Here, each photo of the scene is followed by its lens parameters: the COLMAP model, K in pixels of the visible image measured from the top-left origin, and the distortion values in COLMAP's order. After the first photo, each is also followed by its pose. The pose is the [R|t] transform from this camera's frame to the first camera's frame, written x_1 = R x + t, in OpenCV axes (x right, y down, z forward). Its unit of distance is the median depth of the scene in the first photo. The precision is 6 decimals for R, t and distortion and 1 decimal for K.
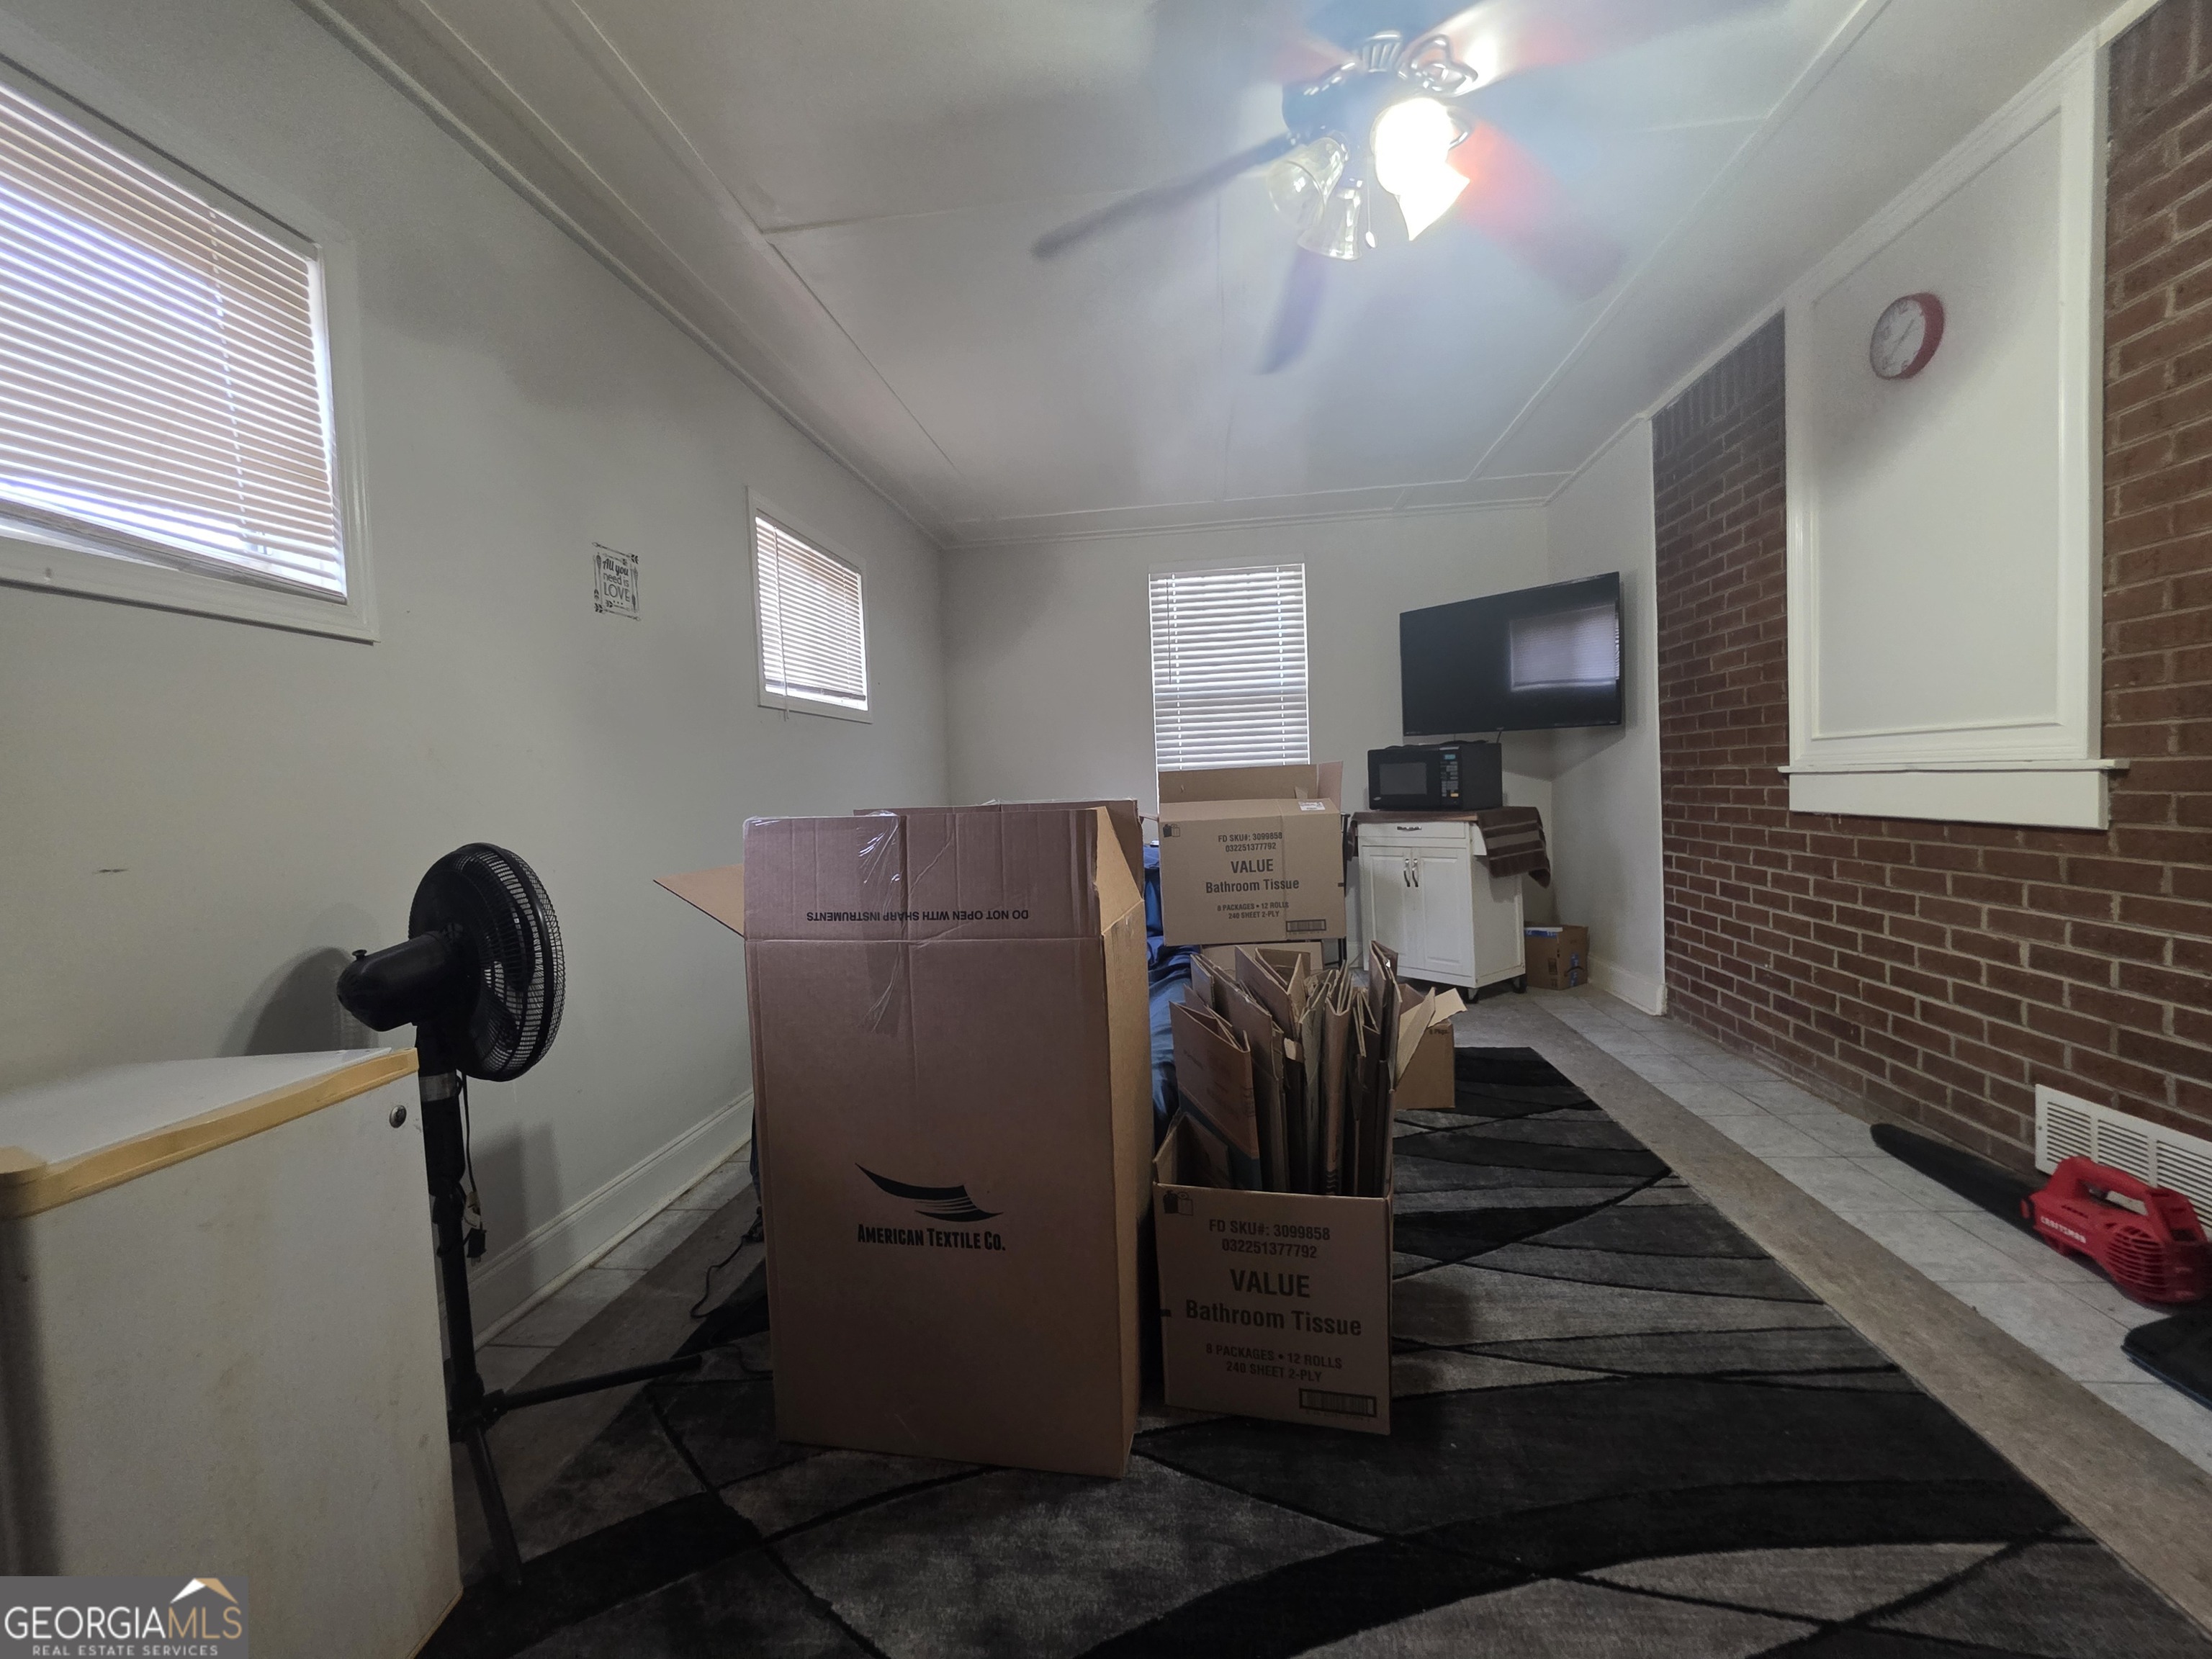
lens RADIAL K [[885.1, 0, 1129.0], [0, 885.1, 822.1], [0, 0, 1]] dist [0.001358, -0.000423]
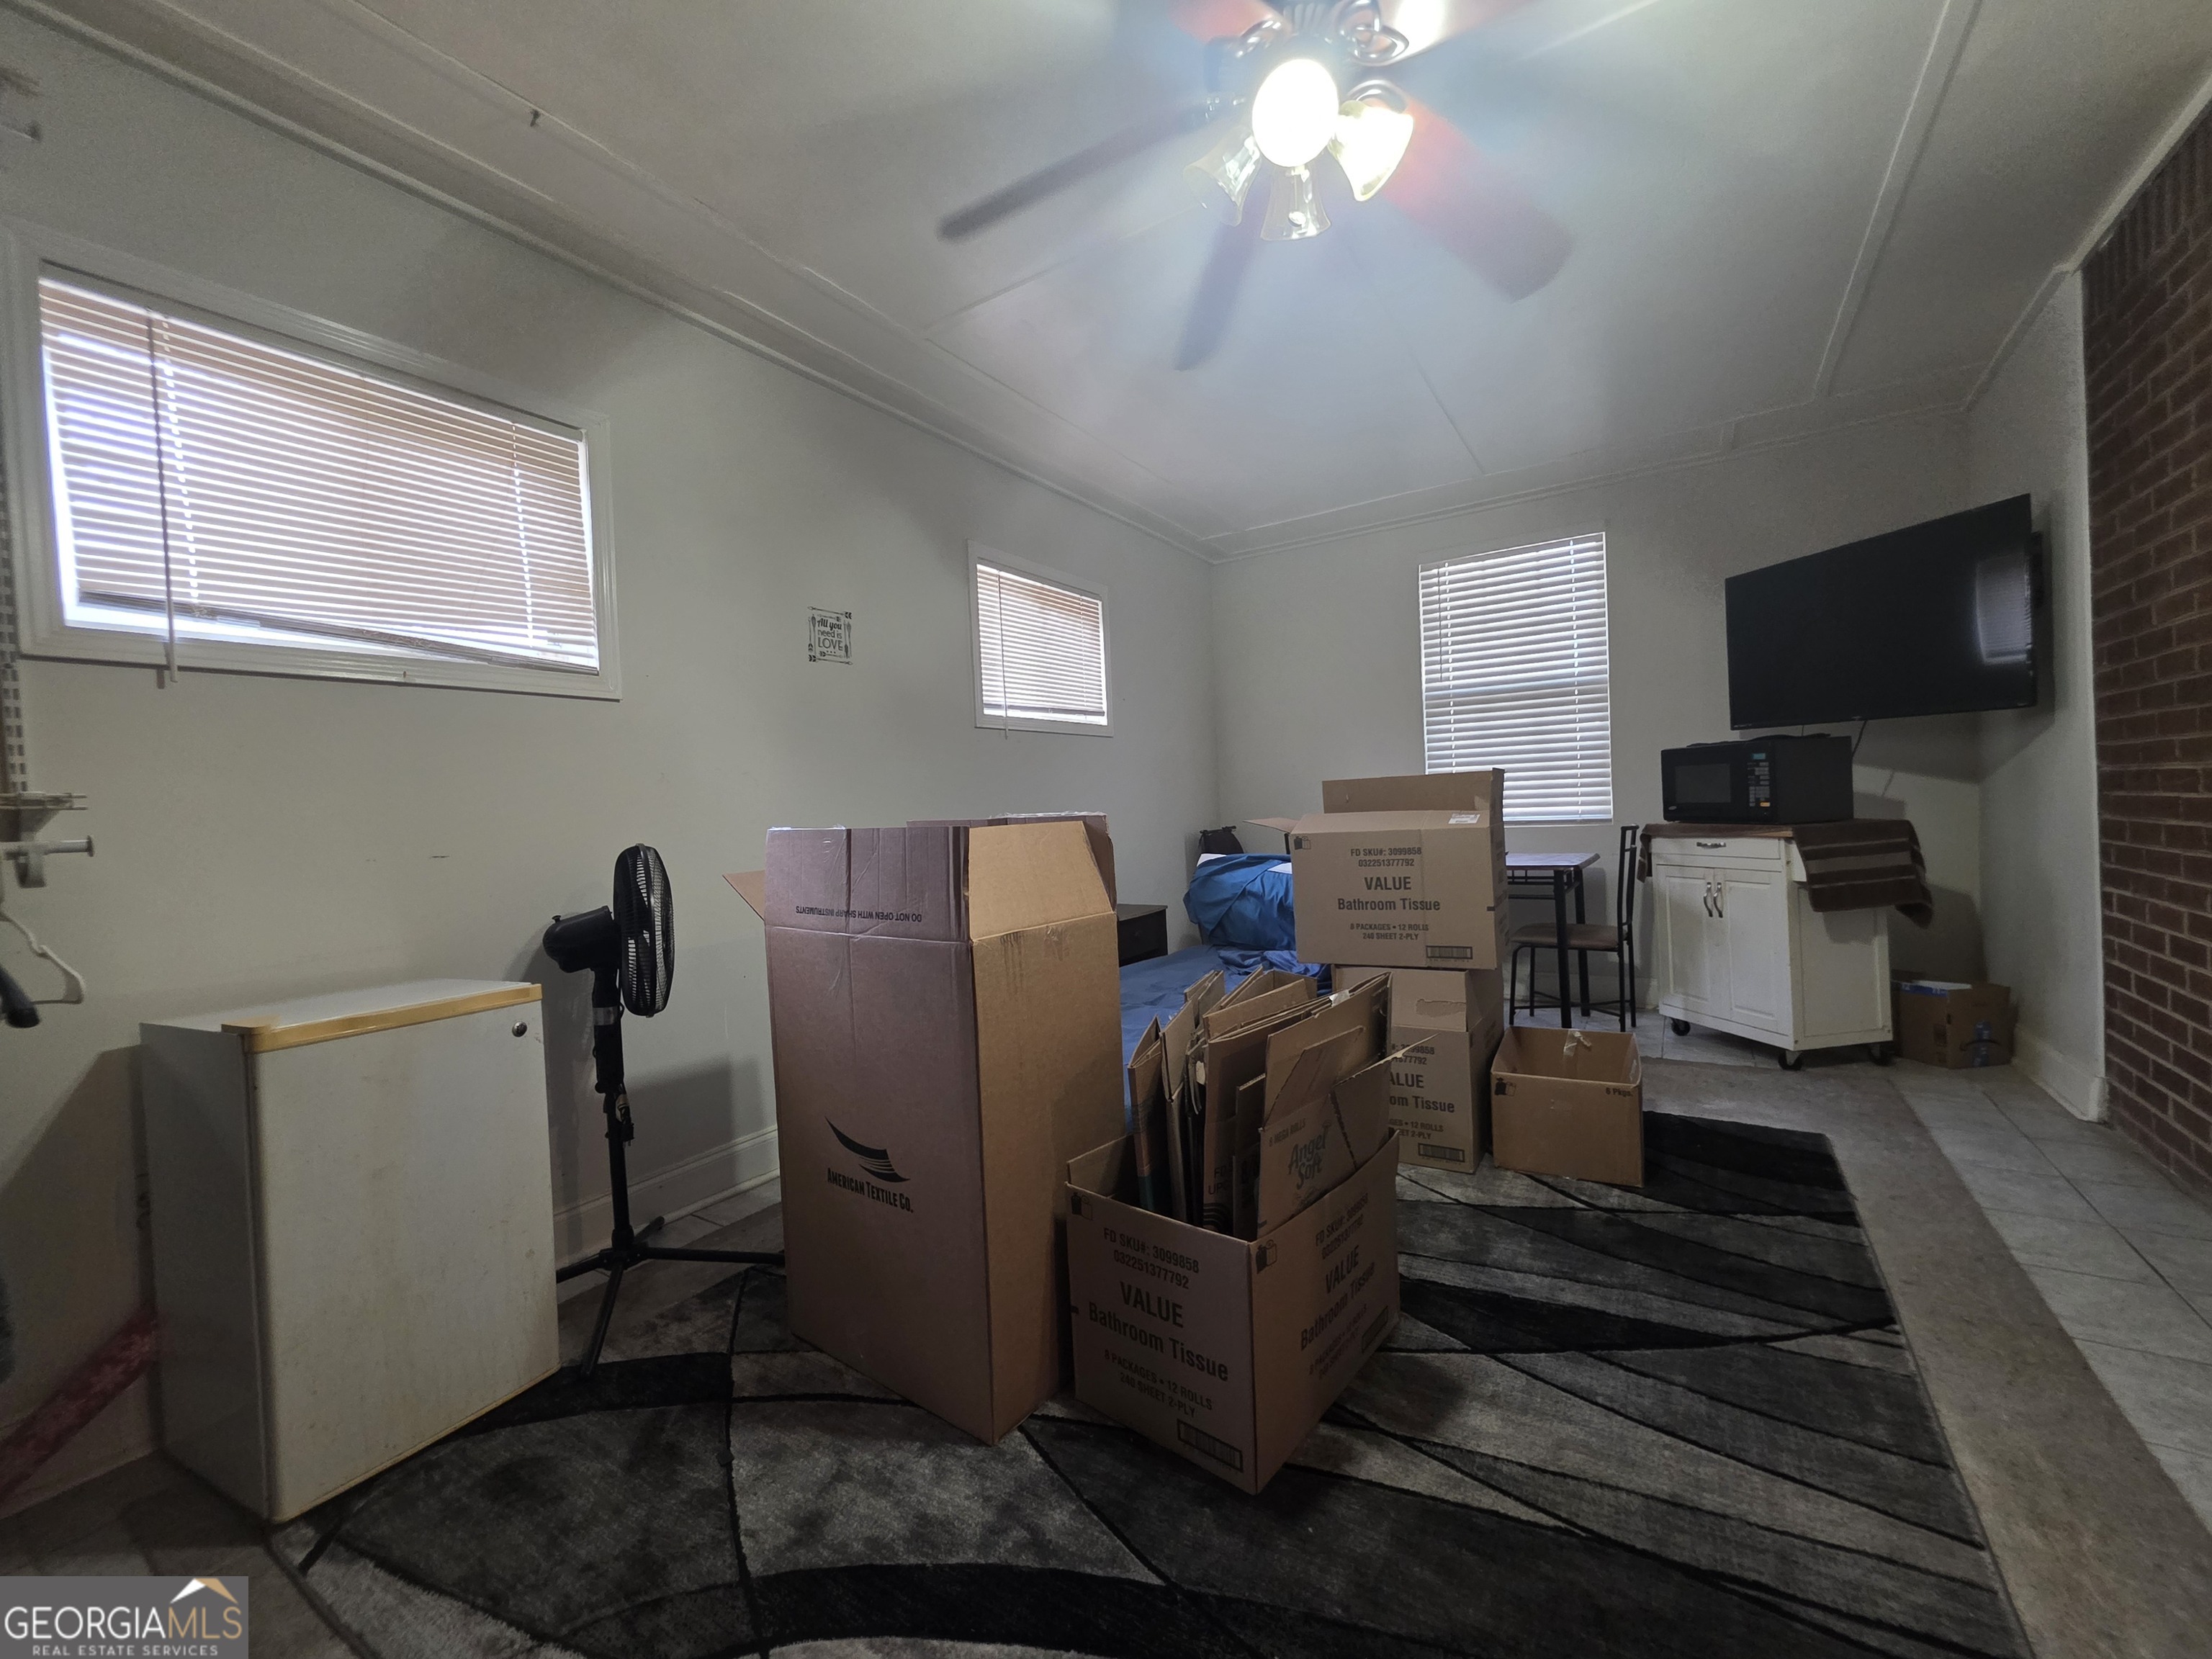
lens RADIAL K [[892.4, 0, 1138.2], [0, 892.4, 824.1], [0, 0, 1]] dist [0.001144, -0.000064]
pose [[0.897356, 0.012336, -0.441136, 0.360274], [-0.012564, 0.999918, 0.002405, -0.012538], [0.441129, 0.003384, 0.897437, 0.057172]]
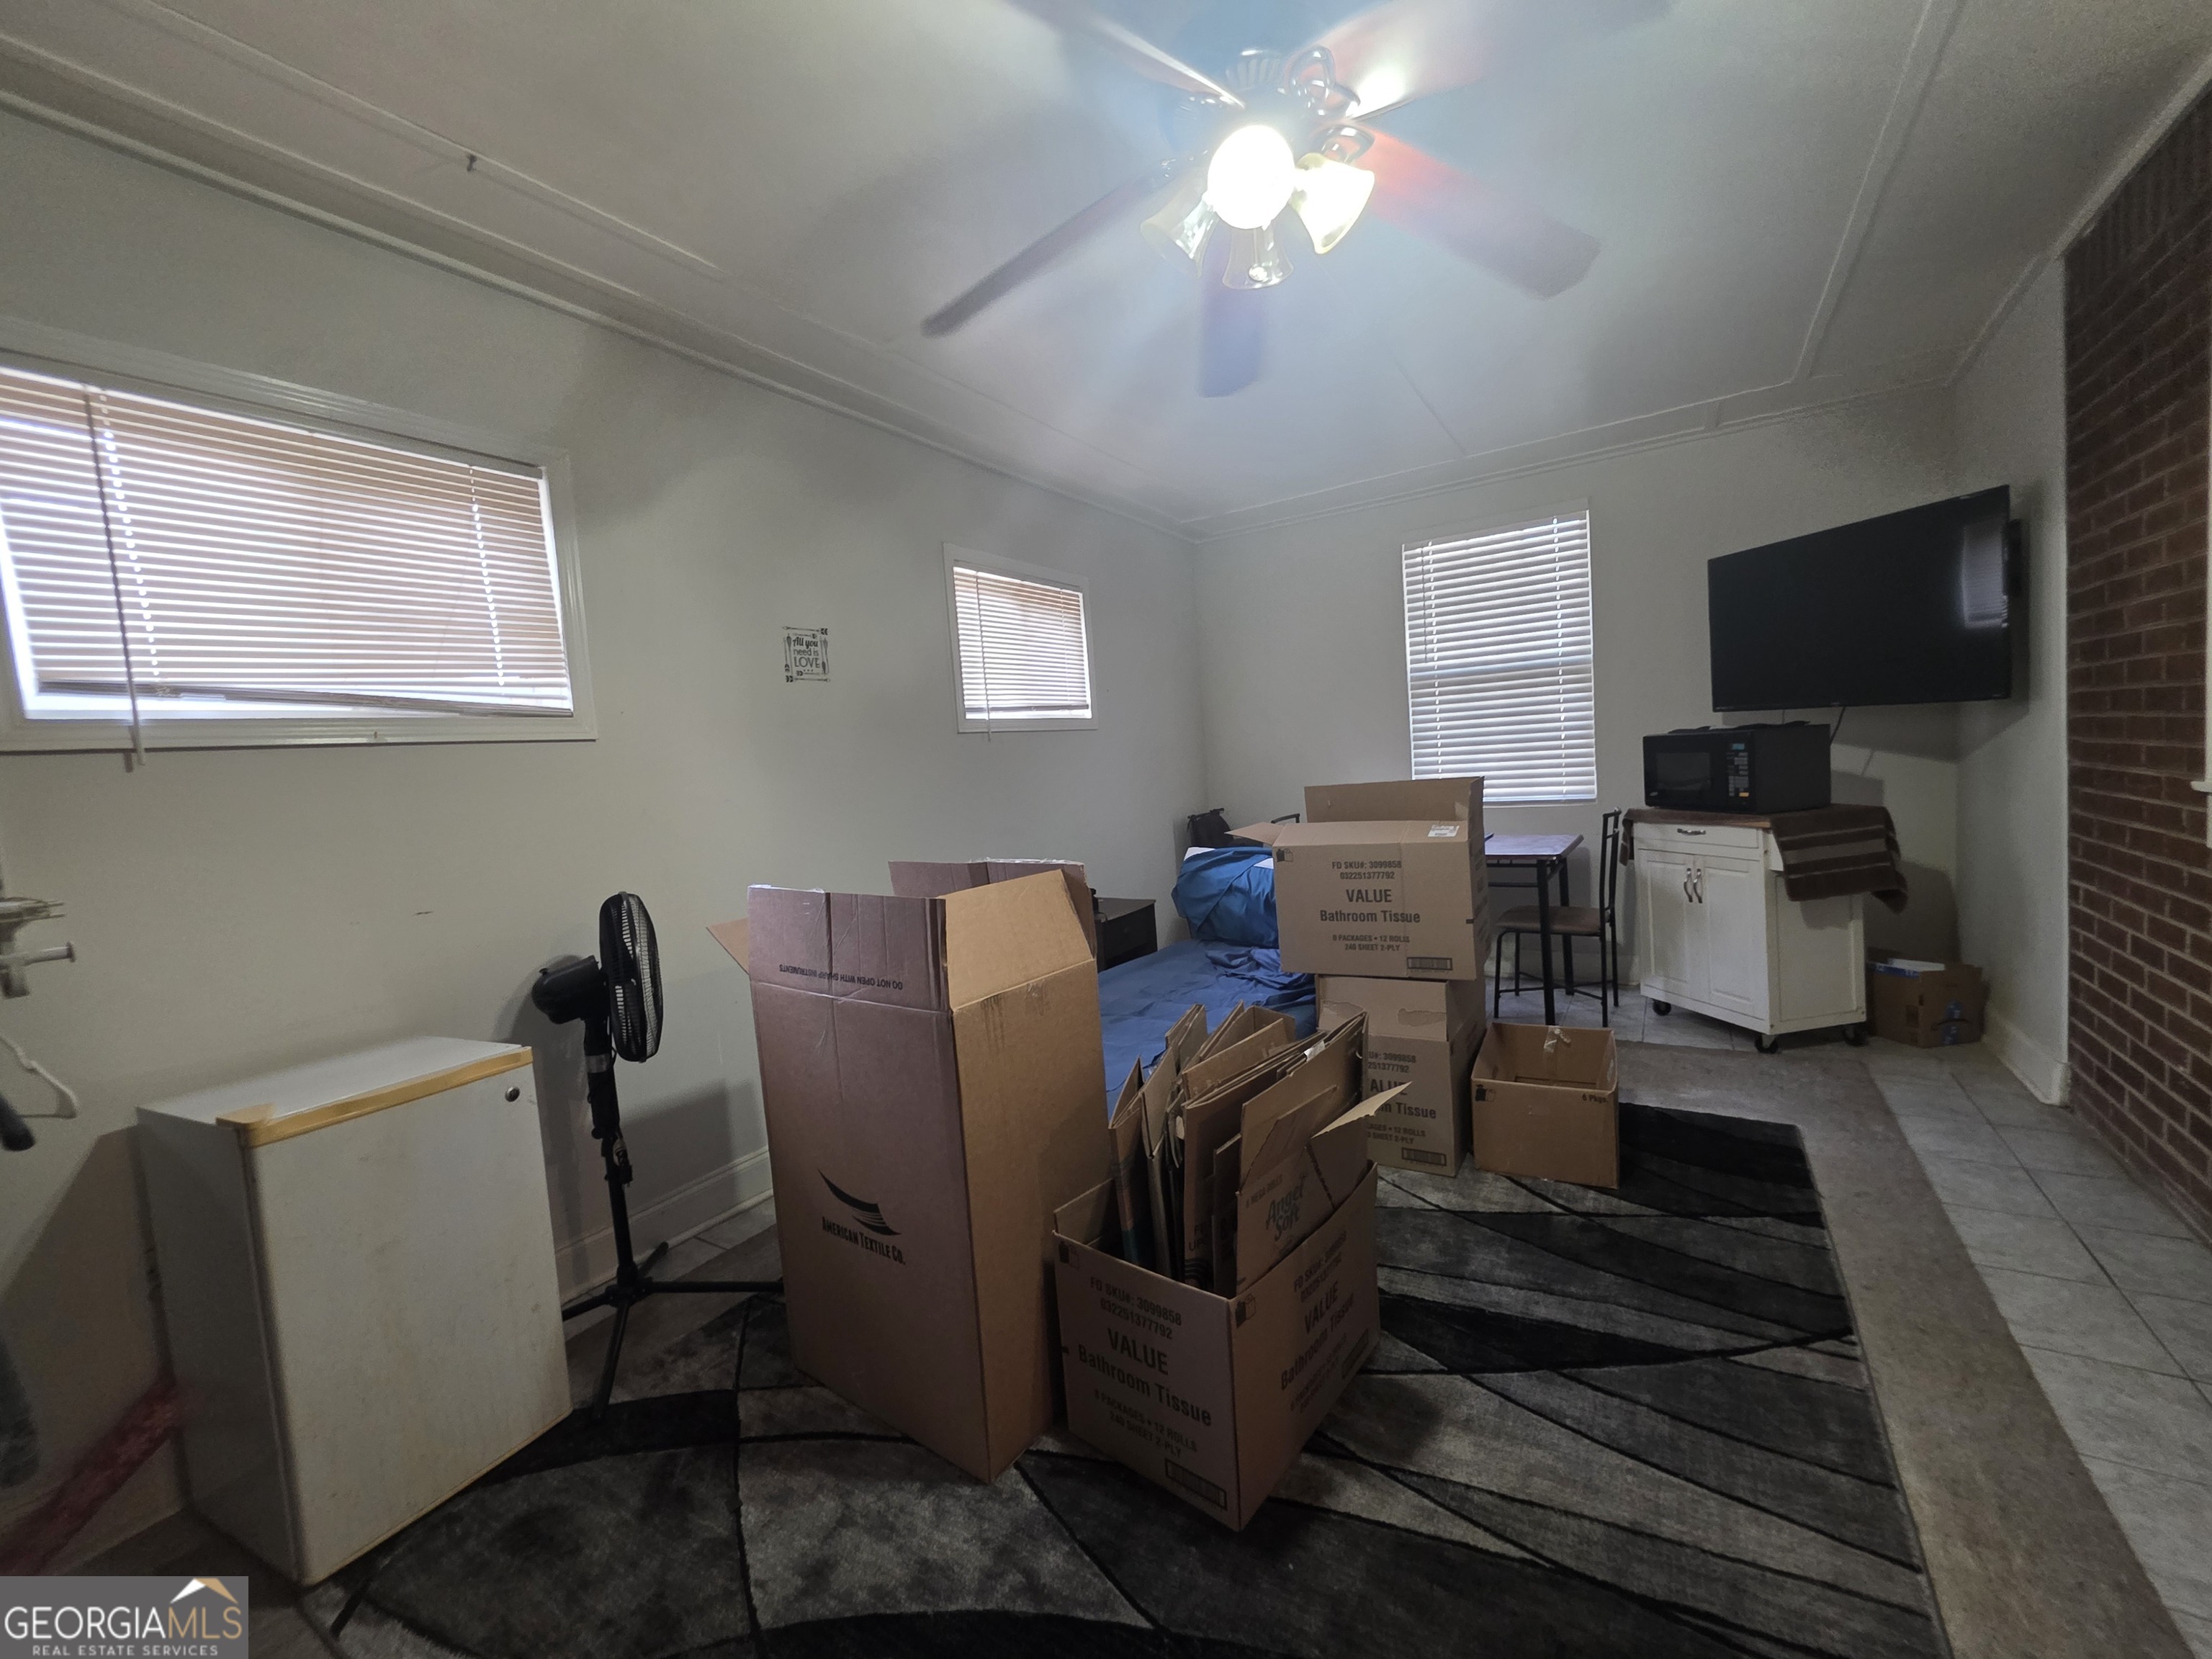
lens RADIAL K [[893.1, 0, 1139.8], [0, 893.1, 820.1], [0, 0, 1]] dist [0.000861, 0.000081]
pose [[0.900889, 0.011234, -0.433904, 0.376342], [0.013169, 0.998497, 0.053192, -0.095084], [0.433849, -0.053634, 0.899388, 0.059579]]
